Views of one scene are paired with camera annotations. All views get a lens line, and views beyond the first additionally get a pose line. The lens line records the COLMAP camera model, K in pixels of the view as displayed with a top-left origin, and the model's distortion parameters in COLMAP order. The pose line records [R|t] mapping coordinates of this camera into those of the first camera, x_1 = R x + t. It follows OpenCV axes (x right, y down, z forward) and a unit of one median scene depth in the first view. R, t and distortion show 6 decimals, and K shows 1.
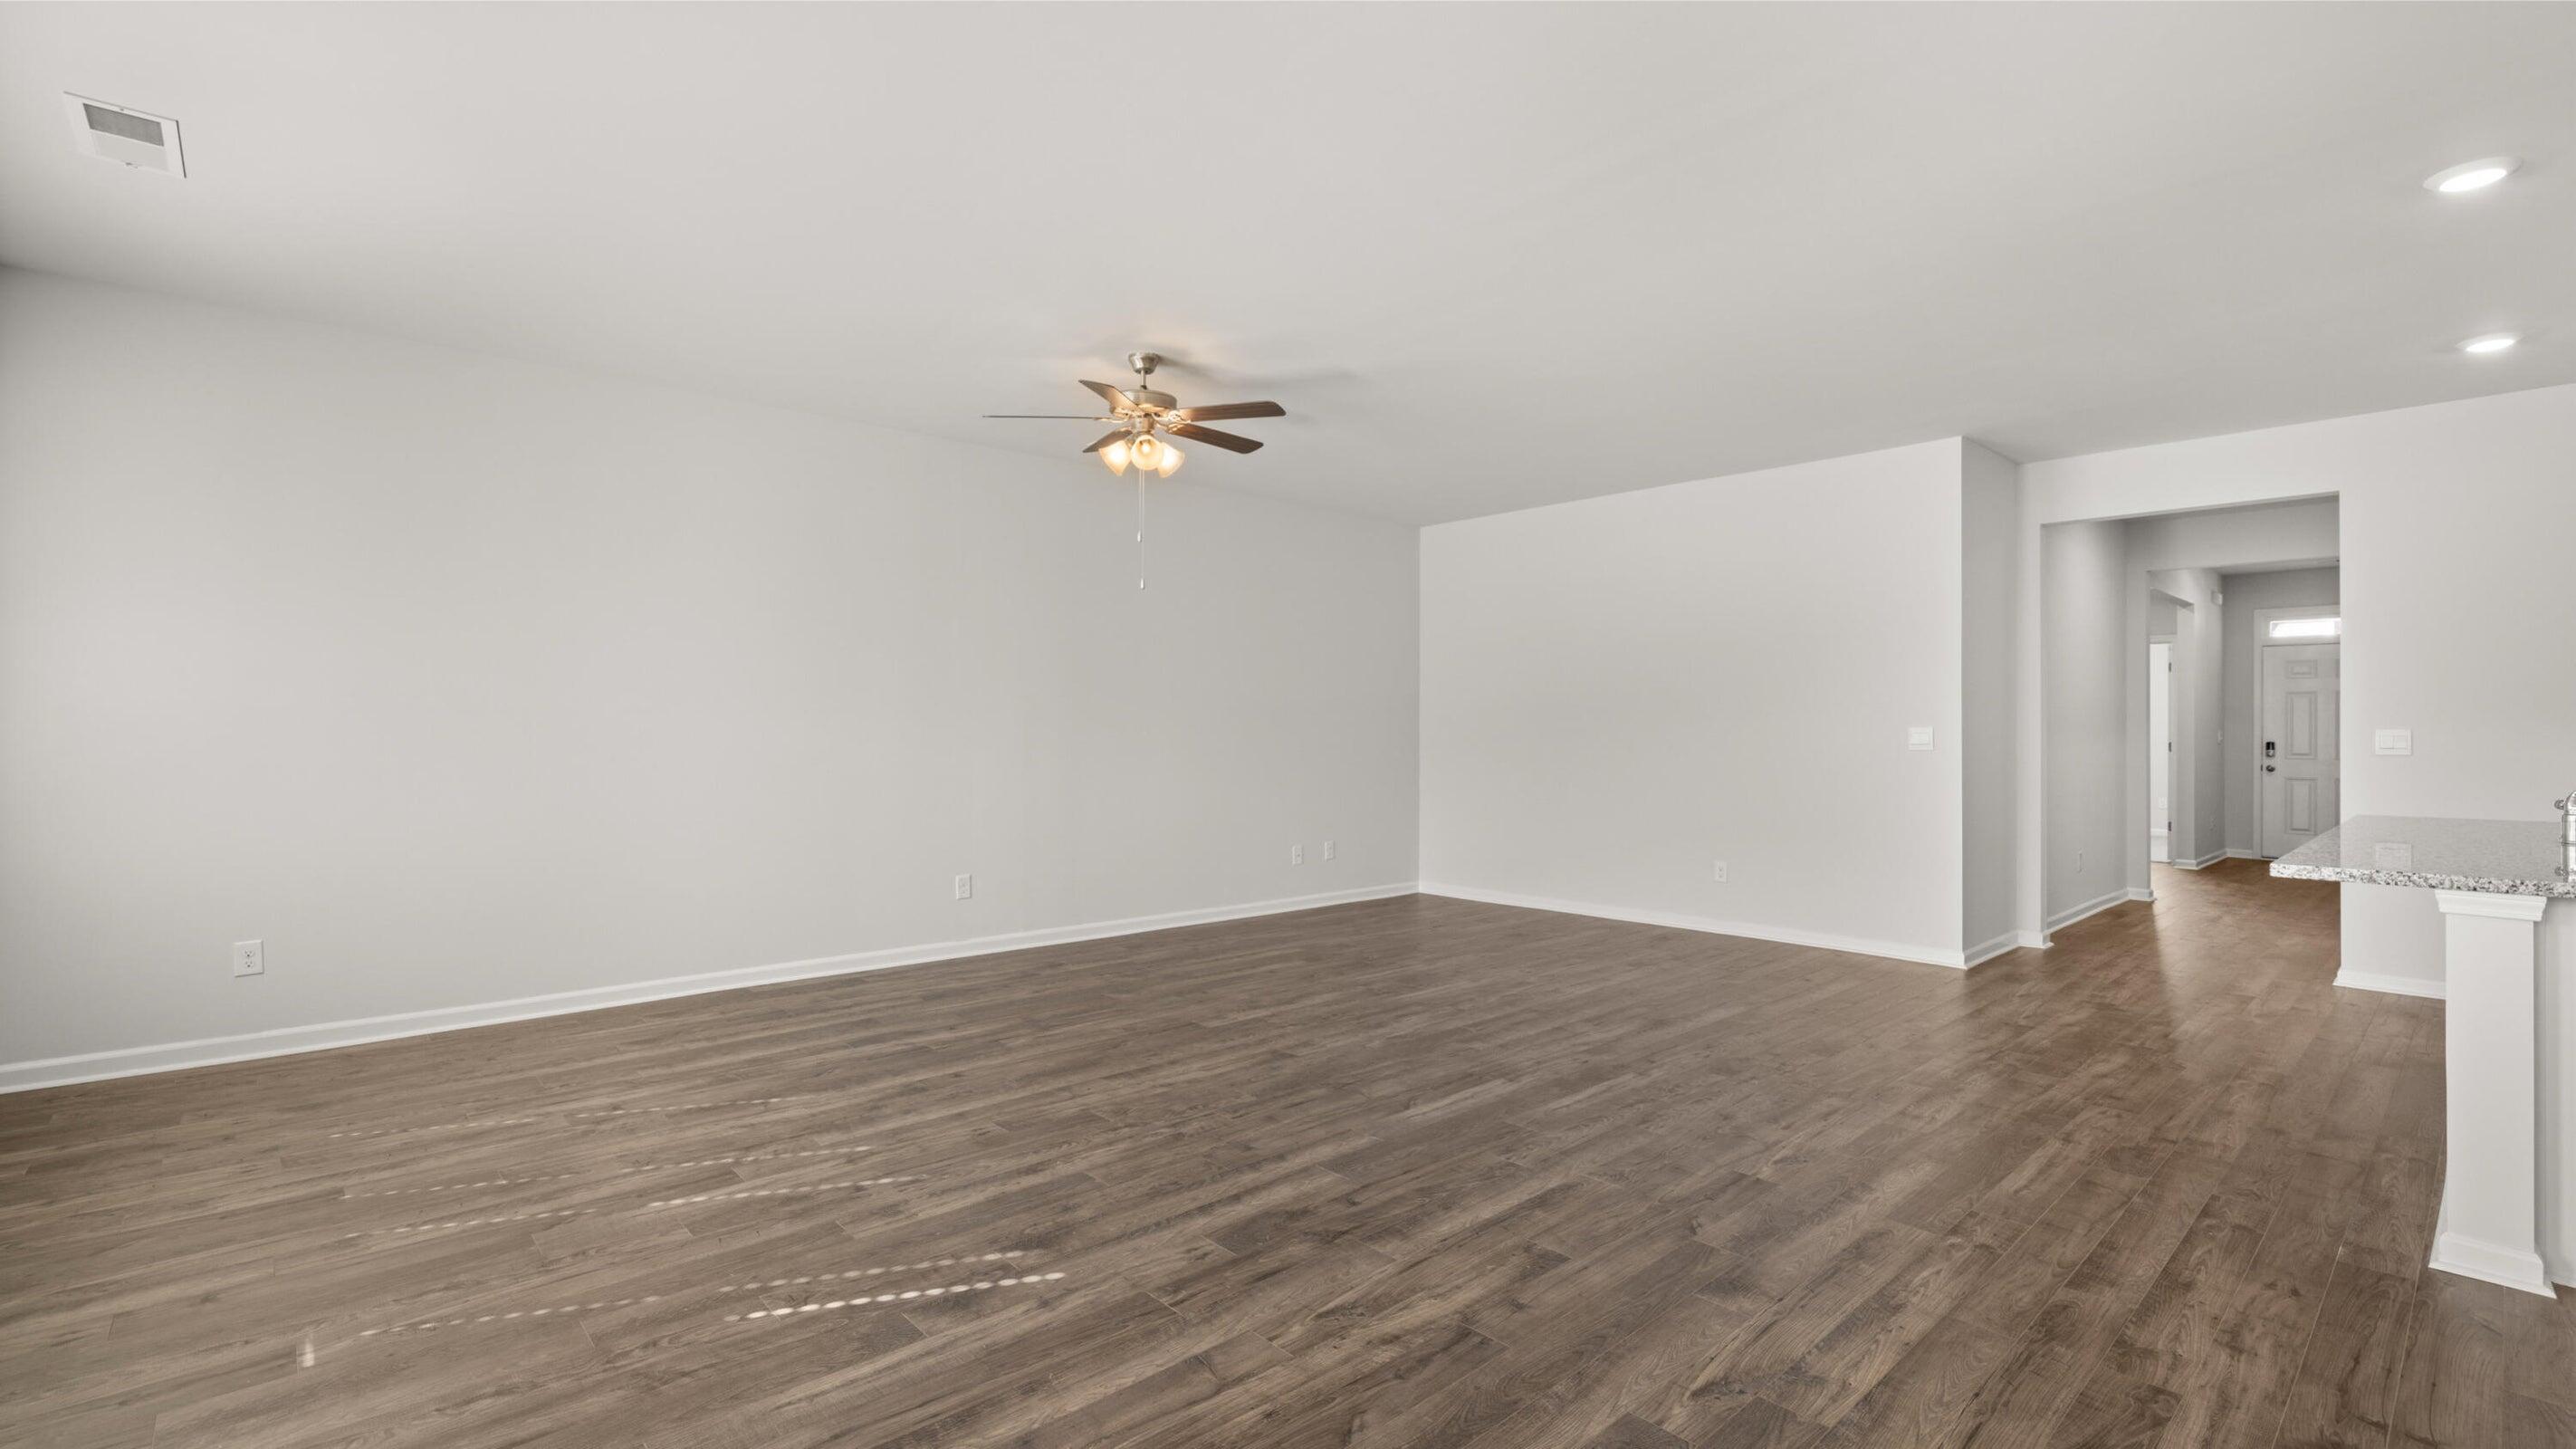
lens RADIAL K [[1129.0, 0, 1288.0], [0, 1129.0, 724.5], [0, 0, 1]] dist [0.000099, 0.000022]
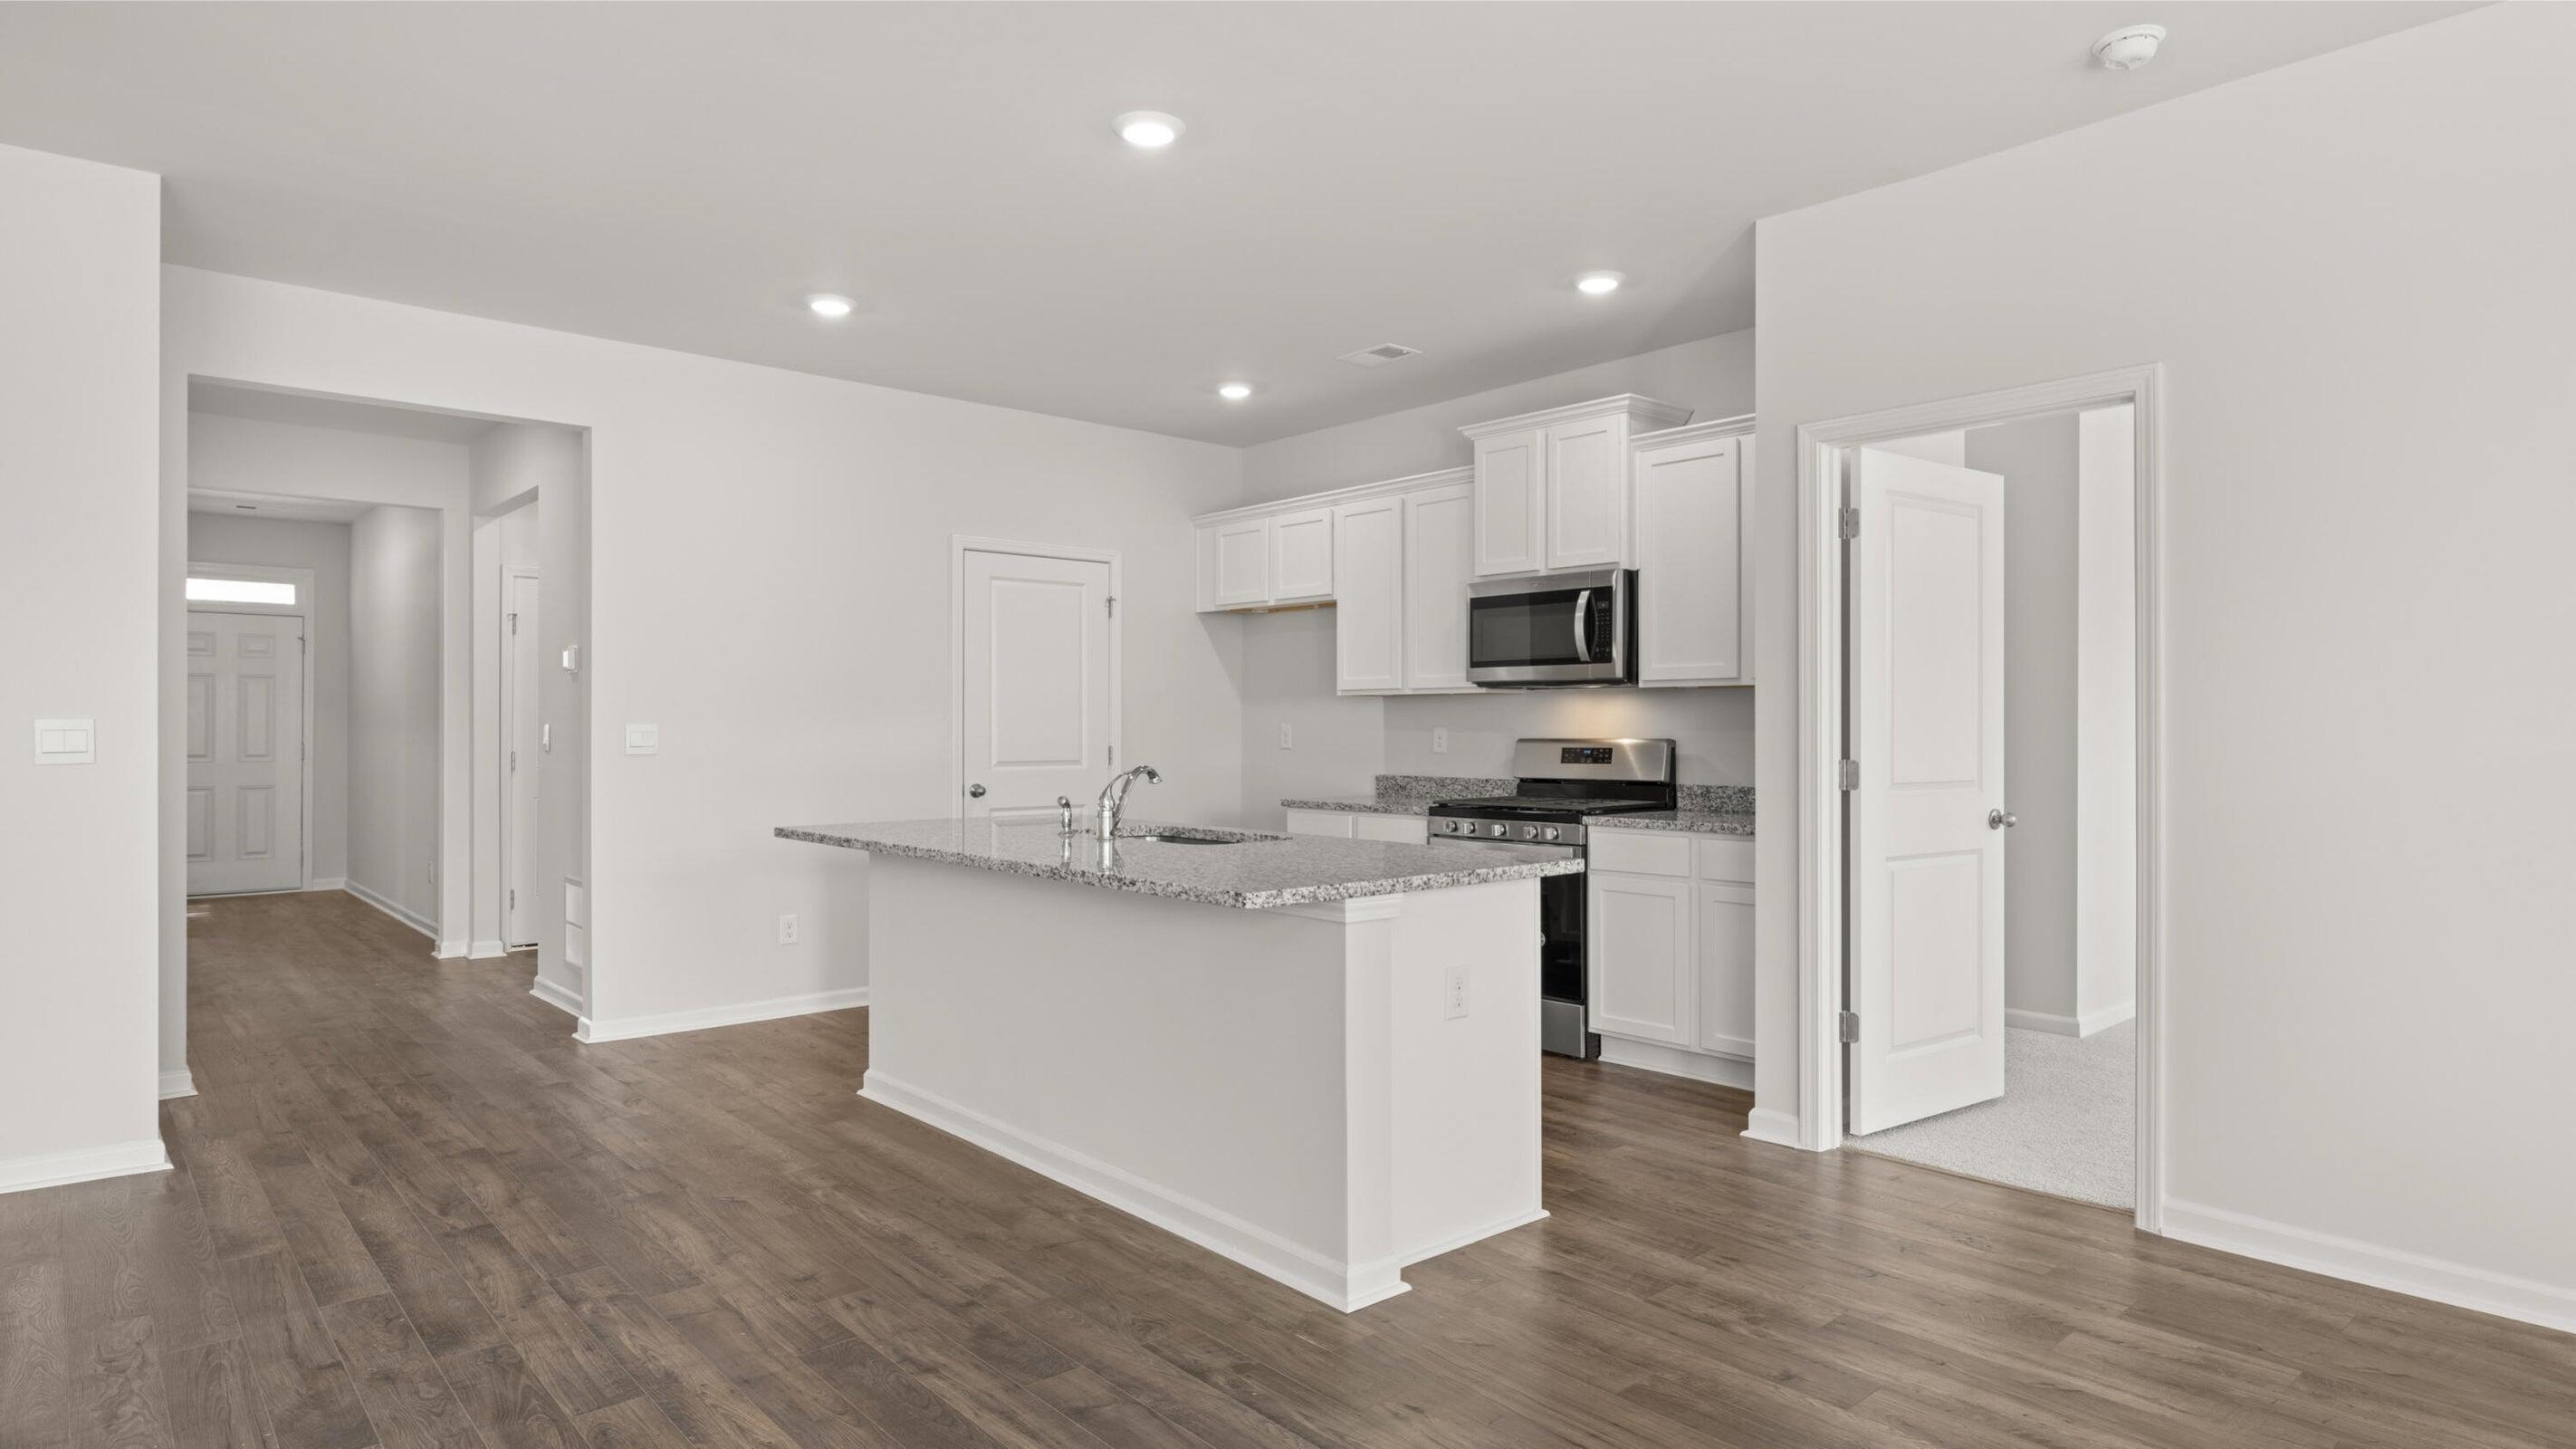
lens RADIAL K [[1420.5, 0, 1288.0], [0, 1420.5, 724.5], [0, 0, 1]] dist [-0.002916, -0.000423]
pose [[0.022325, -0.001135, 0.999750, -0.109686], [-0.007839, 0.999968, 0.001311, 0.000079], [-0.999720, -0.007867, 0.022315, 0.781021]]
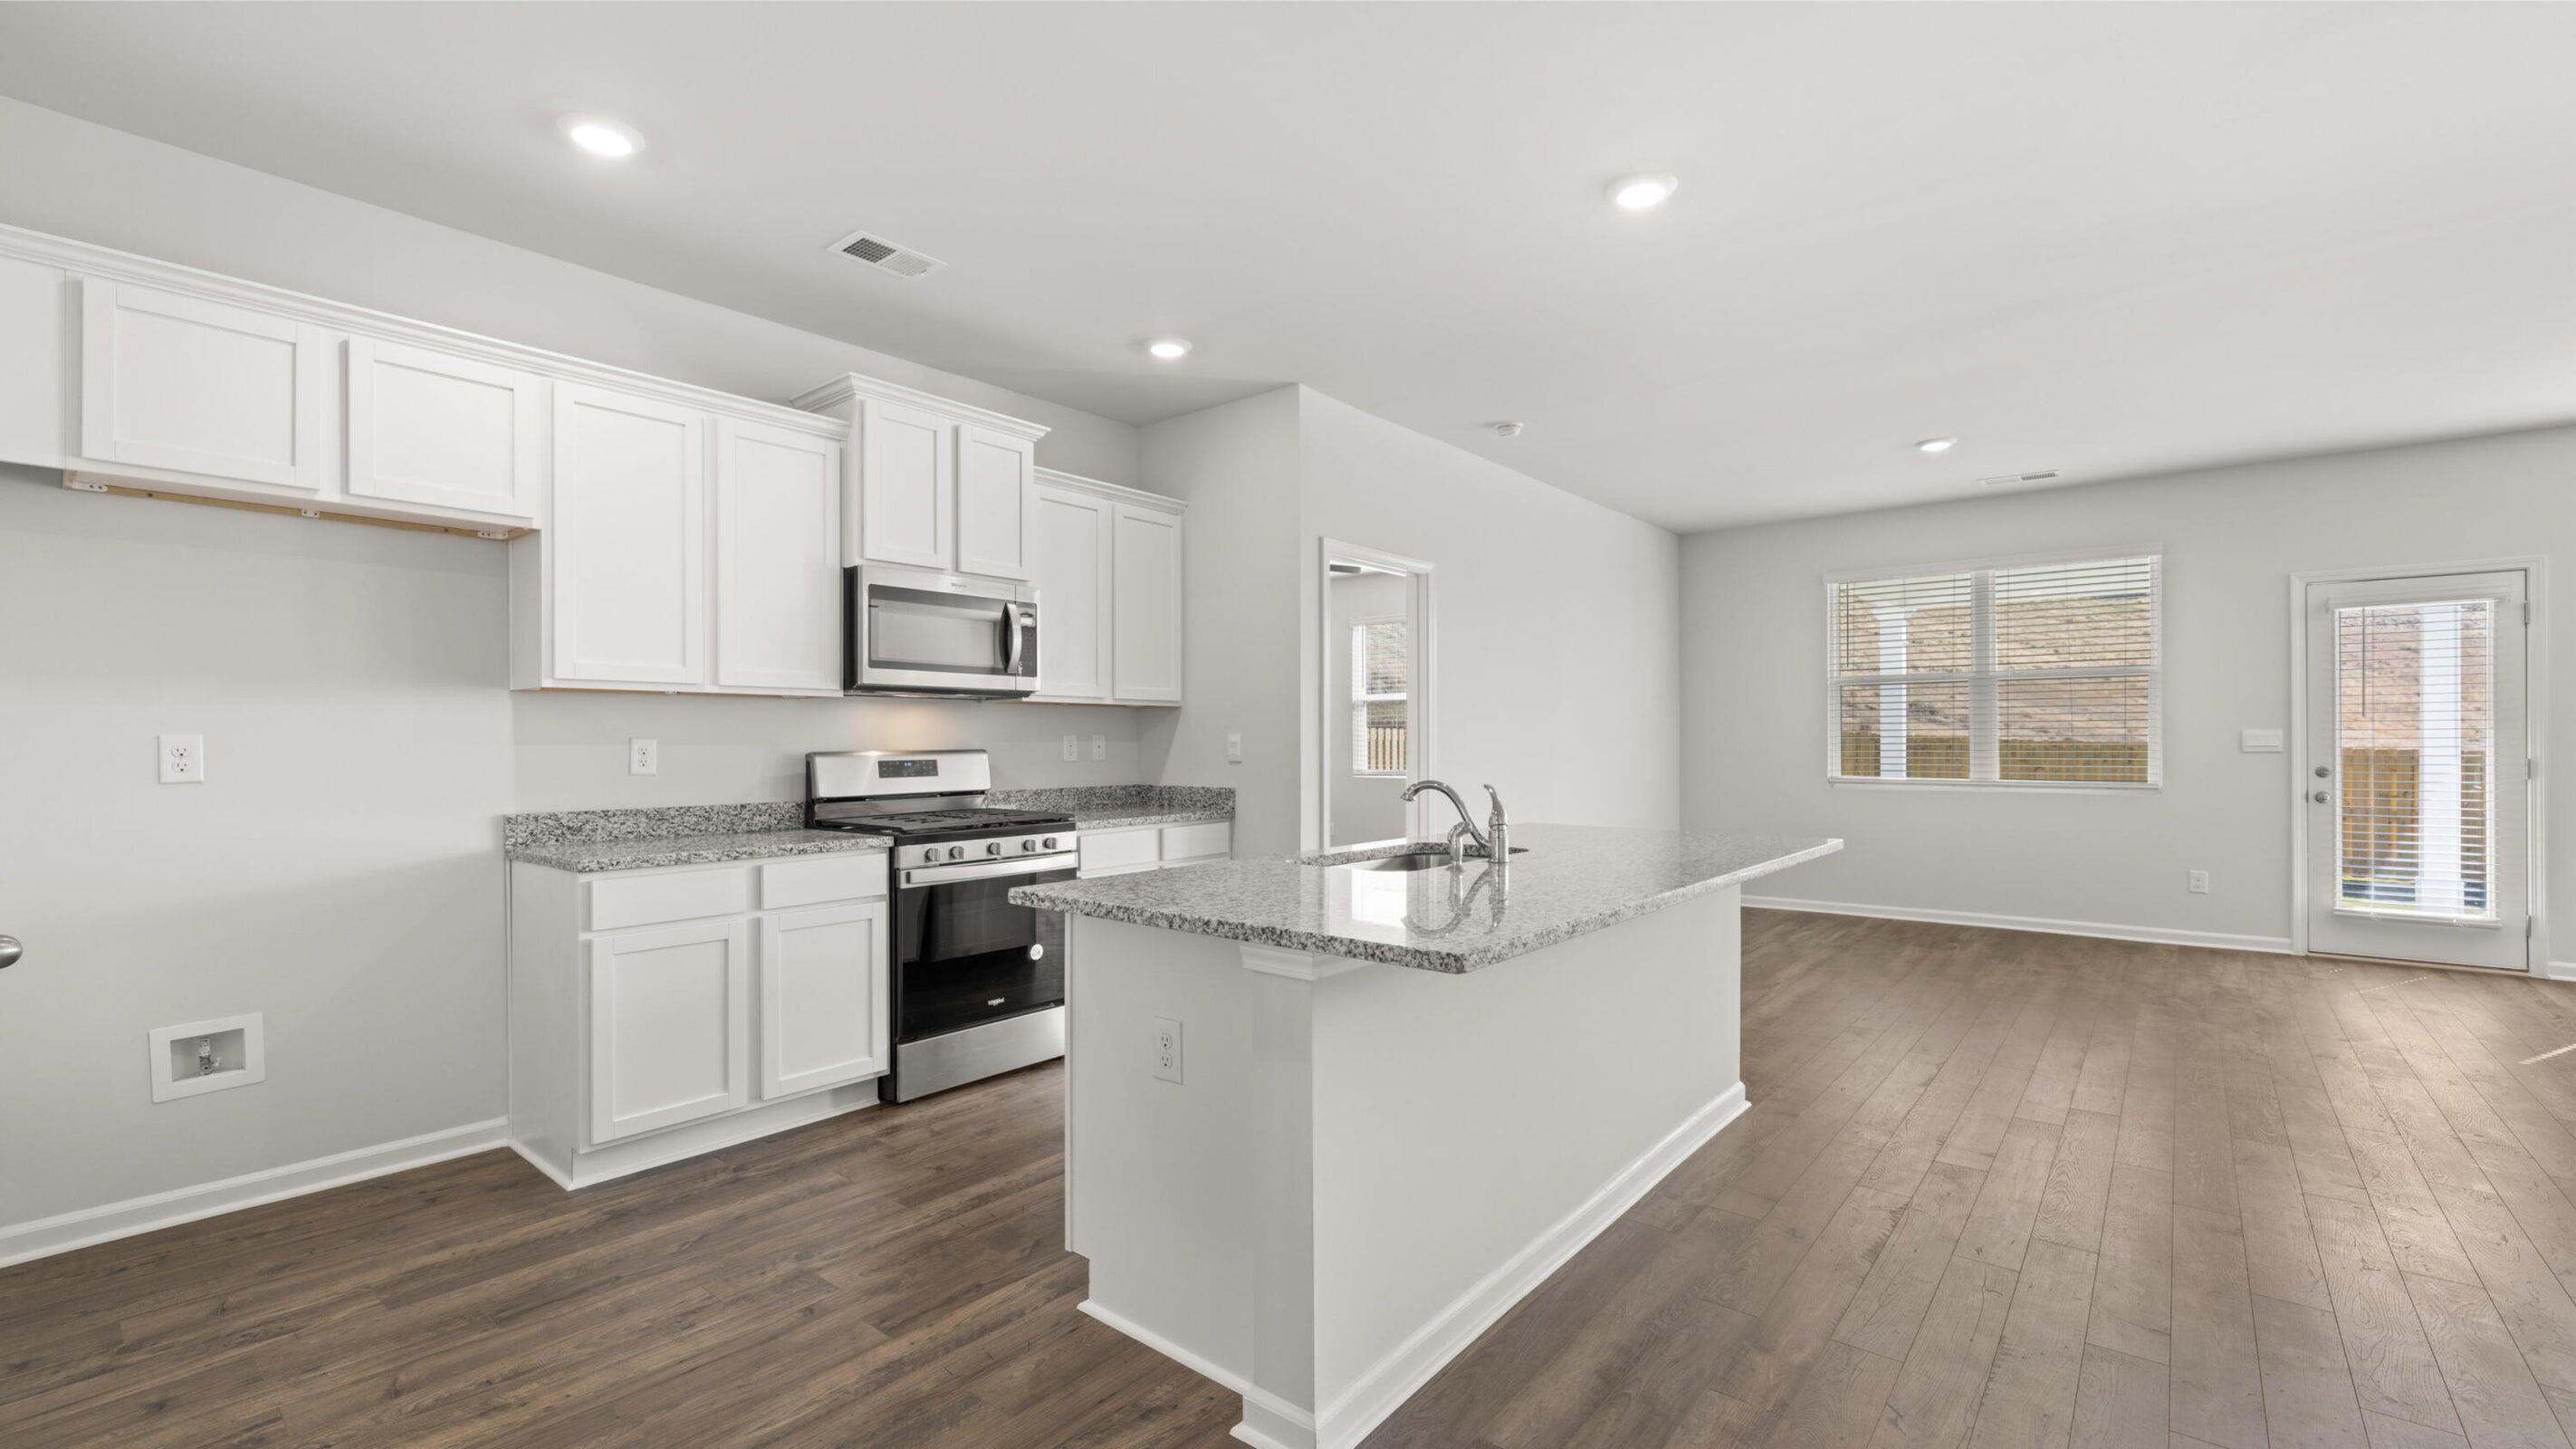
lens RADIAL K [[1082.8, 0, 1283.9], [0, 1082.8, 736.9], [0, 0, 1]] dist [-0.000067, -0.000579]
pose [[-0.990733, -0.000185, -0.135822, 1.374847], [0.001028, 0.999960, -0.008864, 0.013039], [0.135818, -0.008922, -0.990694, 1.759013]]
